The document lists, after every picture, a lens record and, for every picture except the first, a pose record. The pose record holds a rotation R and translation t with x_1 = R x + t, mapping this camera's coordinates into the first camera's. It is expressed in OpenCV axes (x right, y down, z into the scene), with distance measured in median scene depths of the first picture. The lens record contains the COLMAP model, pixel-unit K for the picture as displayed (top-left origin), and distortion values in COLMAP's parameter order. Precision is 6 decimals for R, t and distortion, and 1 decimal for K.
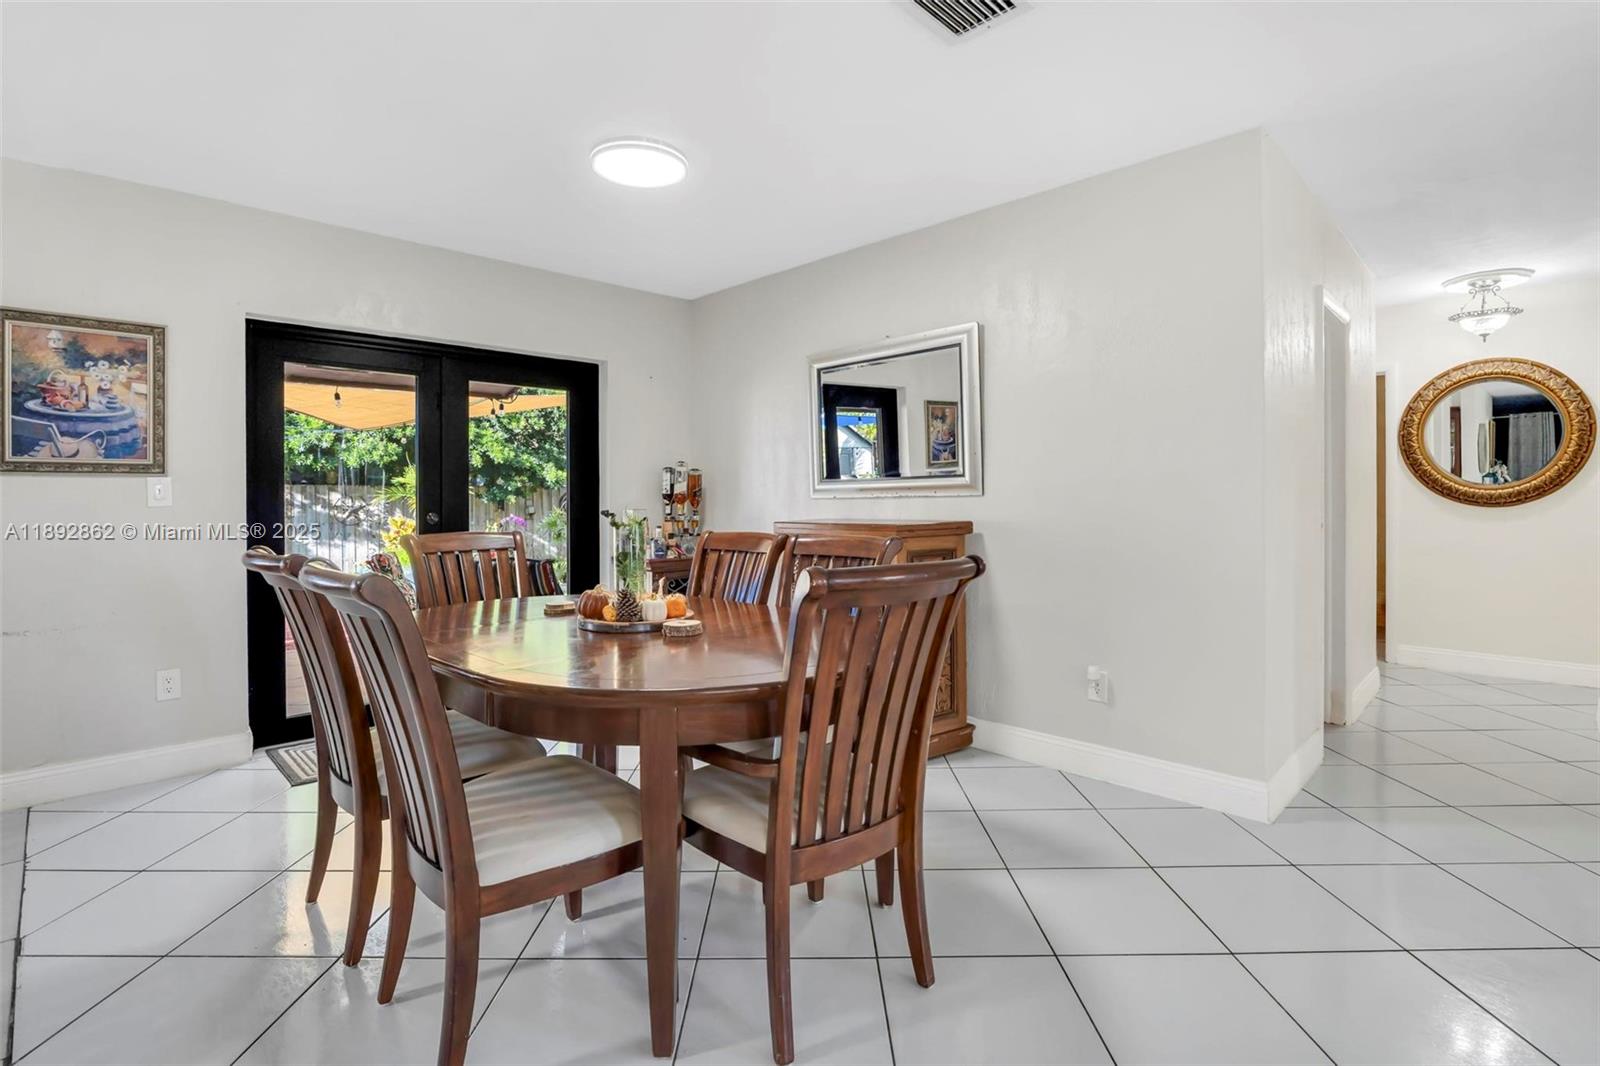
lens RADIAL K [[767.9, 0, 804.8], [0, 767.9, 496.9], [0, 0, 1]] dist [-0.002032, -0.000586]
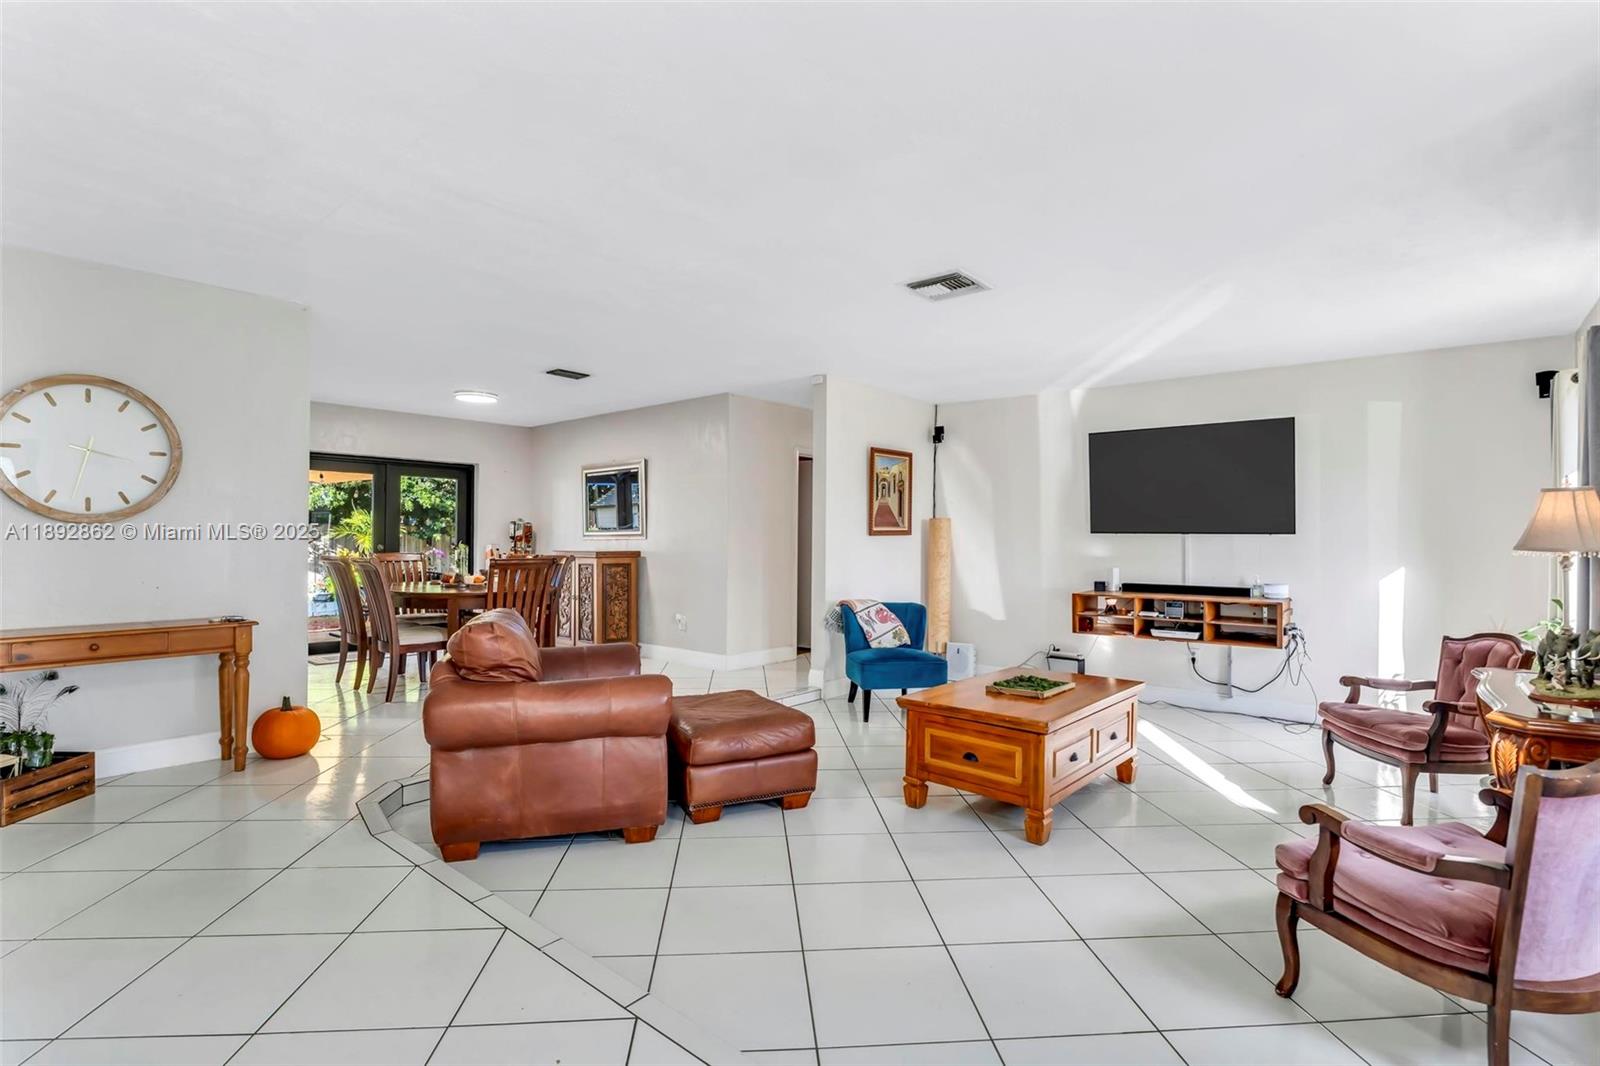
lens RADIAL K [[764.6, 0, 797.3], [0, 764.6, 527.9], [0, 0, 1]] dist [-0.005586, -0.000220]
pose [[0.997880, 0.012691, 0.063827, 0.352355], [-0.011908, 0.999849, -0.012624, -0.007674], [-0.063977, 0.011837, 0.997881, -0.790514]]
